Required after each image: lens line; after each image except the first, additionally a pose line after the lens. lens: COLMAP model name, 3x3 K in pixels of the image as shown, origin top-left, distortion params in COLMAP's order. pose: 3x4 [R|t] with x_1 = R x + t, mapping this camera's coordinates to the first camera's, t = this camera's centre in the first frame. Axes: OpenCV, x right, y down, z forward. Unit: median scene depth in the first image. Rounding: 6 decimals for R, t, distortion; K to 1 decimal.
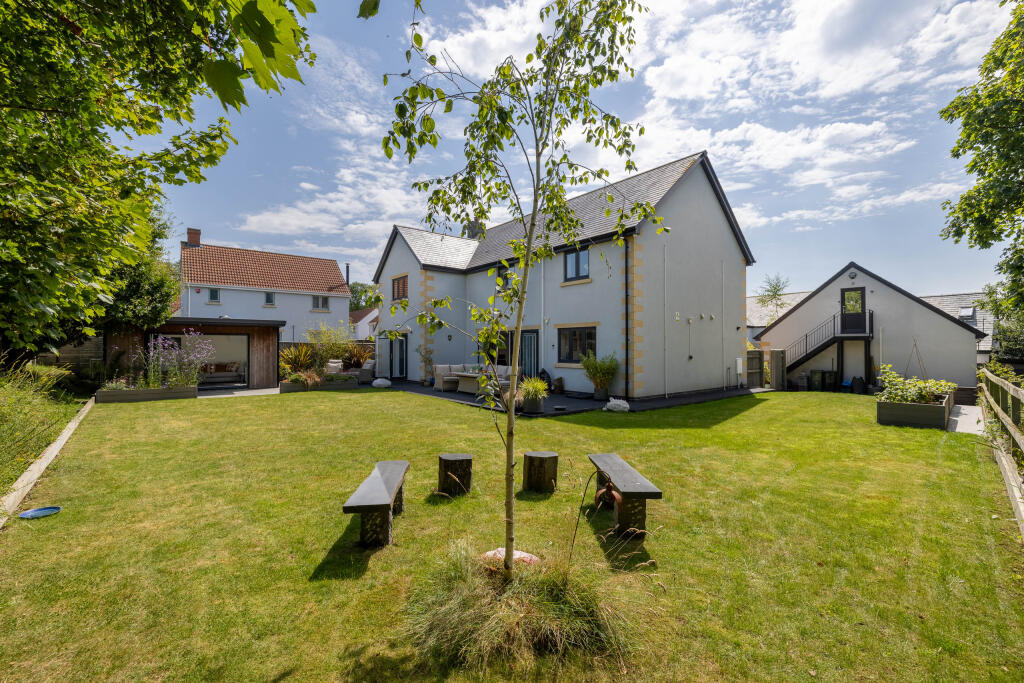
lens RADIAL K [[436.1, 0, 512.0], [0, 436.1, 341.5], [0, 0, 1]] dist [-0.001653, -0.000400]
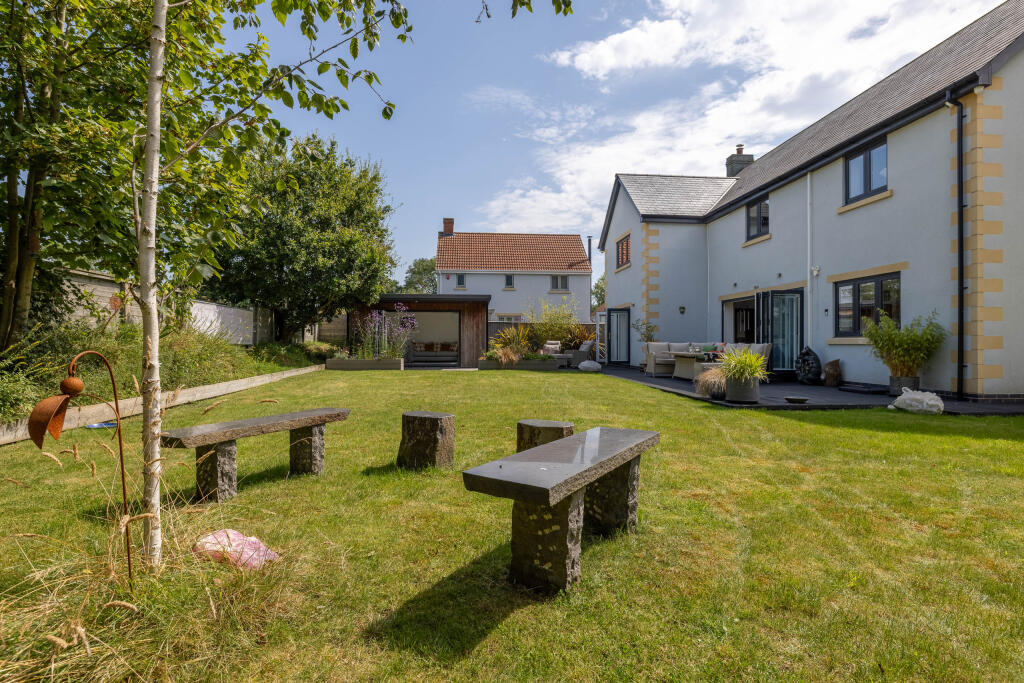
lens RADIAL K [[511.0, 0, 512.0], [0, 511.0, 341.5], [0, 0, 1]] dist [-0.000553, -0.000167]
pose [[0.830436, -0.000430, -0.557114, 0.133570], [0.005515, 0.999957, 0.007450, 0.048055], [0.557087, -0.009259, 0.830402, 0.138482]]
